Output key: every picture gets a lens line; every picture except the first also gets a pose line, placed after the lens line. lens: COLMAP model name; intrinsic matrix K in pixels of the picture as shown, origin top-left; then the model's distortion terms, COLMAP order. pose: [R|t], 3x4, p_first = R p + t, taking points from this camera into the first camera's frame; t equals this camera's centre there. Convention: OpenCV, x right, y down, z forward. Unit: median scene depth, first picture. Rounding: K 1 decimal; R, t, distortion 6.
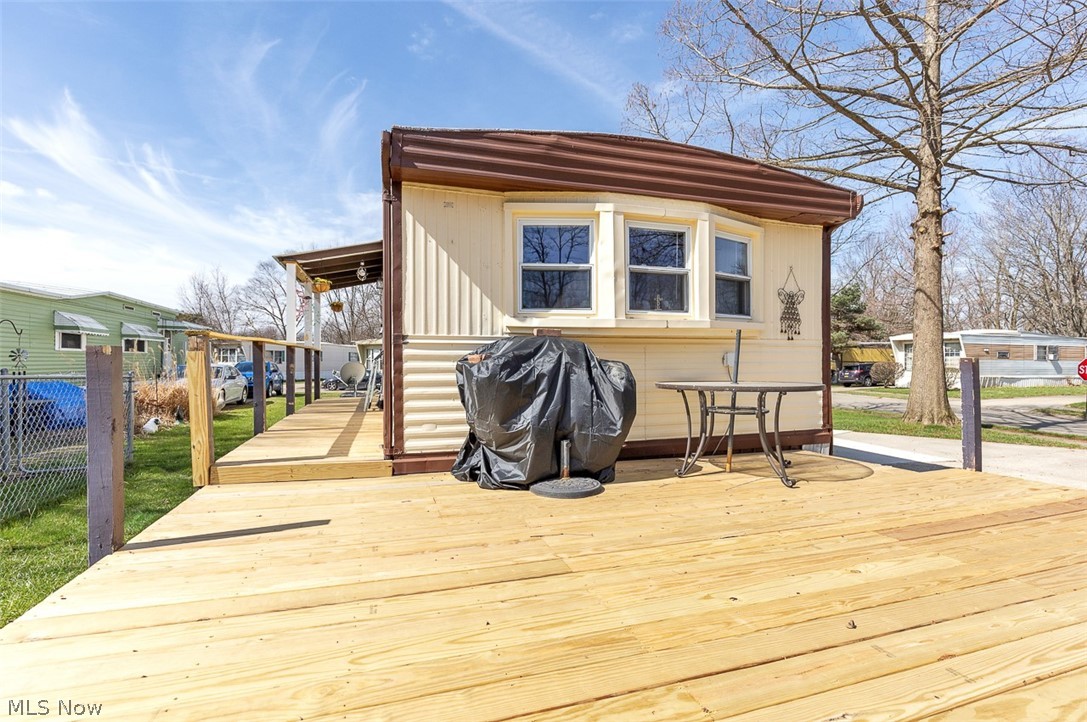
lens RADIAL K [[500.2, 0, 543.5], [0, 500.2, 361.0], [0, 0, 1]] dist [0.002789, 0.000155]
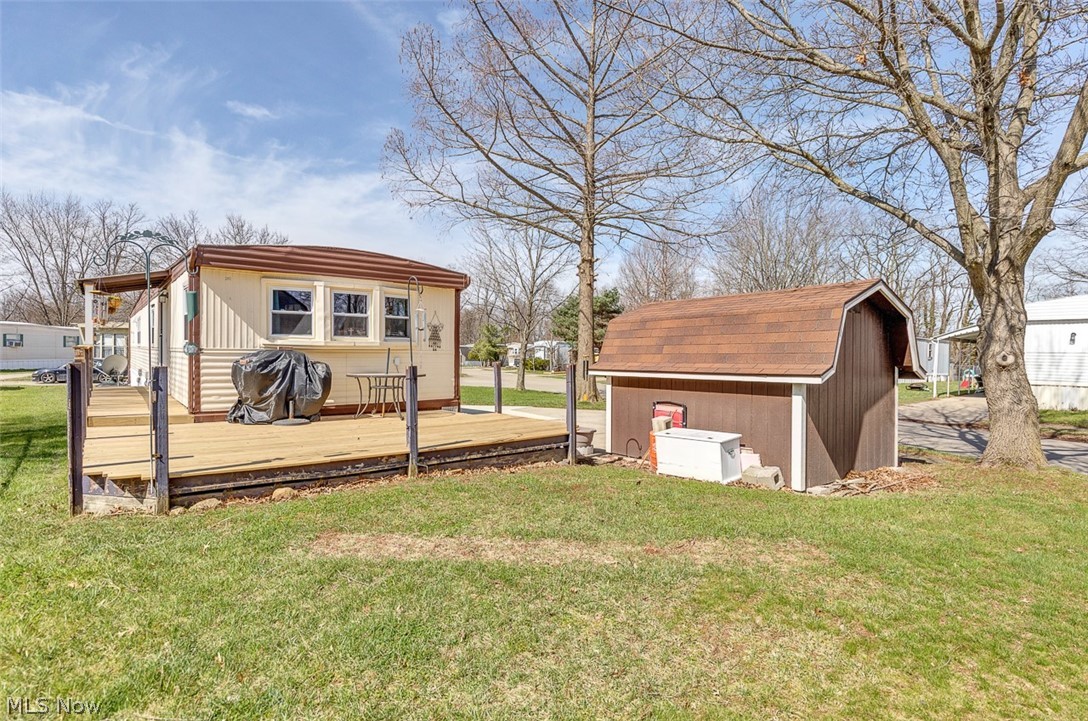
lens RADIAL K [[557.6, 0, 544.7], [0, 557.6, 356.4], [0, 0, 1]] dist [-0.001307, 0.000014]
pose [[0.935577, 0.009295, 0.353001, 0.177819], [-0.013489, 0.999865, 0.009422, -0.055453], [-0.352866, -0.013577, 0.935576, -1.321237]]
